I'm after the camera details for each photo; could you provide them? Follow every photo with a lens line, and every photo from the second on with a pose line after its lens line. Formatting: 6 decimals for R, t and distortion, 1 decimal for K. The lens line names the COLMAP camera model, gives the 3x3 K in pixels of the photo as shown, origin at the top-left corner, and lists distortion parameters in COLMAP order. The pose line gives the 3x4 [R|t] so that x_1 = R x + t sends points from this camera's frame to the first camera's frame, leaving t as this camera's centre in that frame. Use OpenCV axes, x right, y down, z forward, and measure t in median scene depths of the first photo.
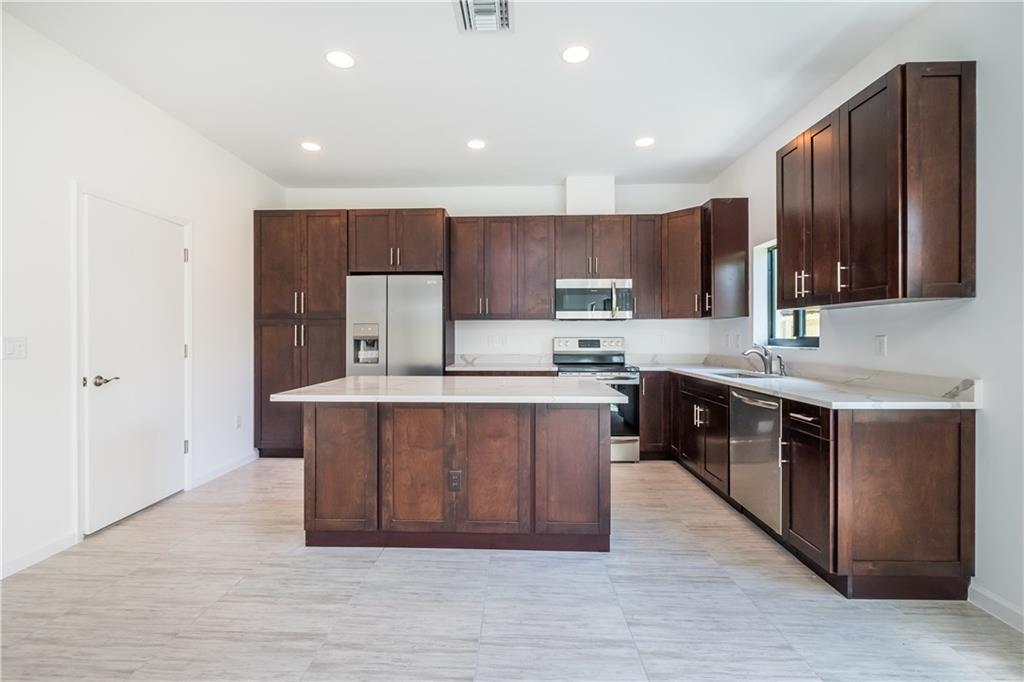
lens RADIAL K [[449.0, 0, 512.0], [0, 449.0, 341.0], [0, 0, 1]] dist [-0.011499, 0.000043]
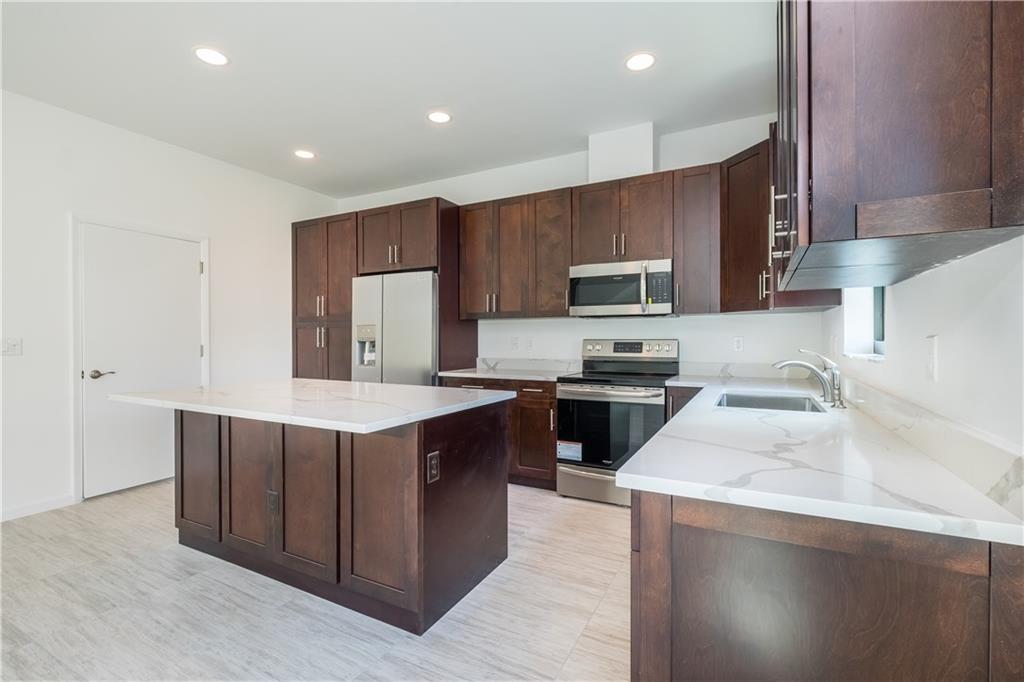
lens RADIAL K [[458.3, 0, 512.0], [0, 458.3, 341.0], [0, 0, 1]] dist [0.000084, -0.000699]
pose [[0.889117, 0.002843, -0.457670, 0.412935], [-0.004486, 0.999987, -0.002503, -0.002667], [0.457657, 0.004278, 0.889118, 0.246044]]
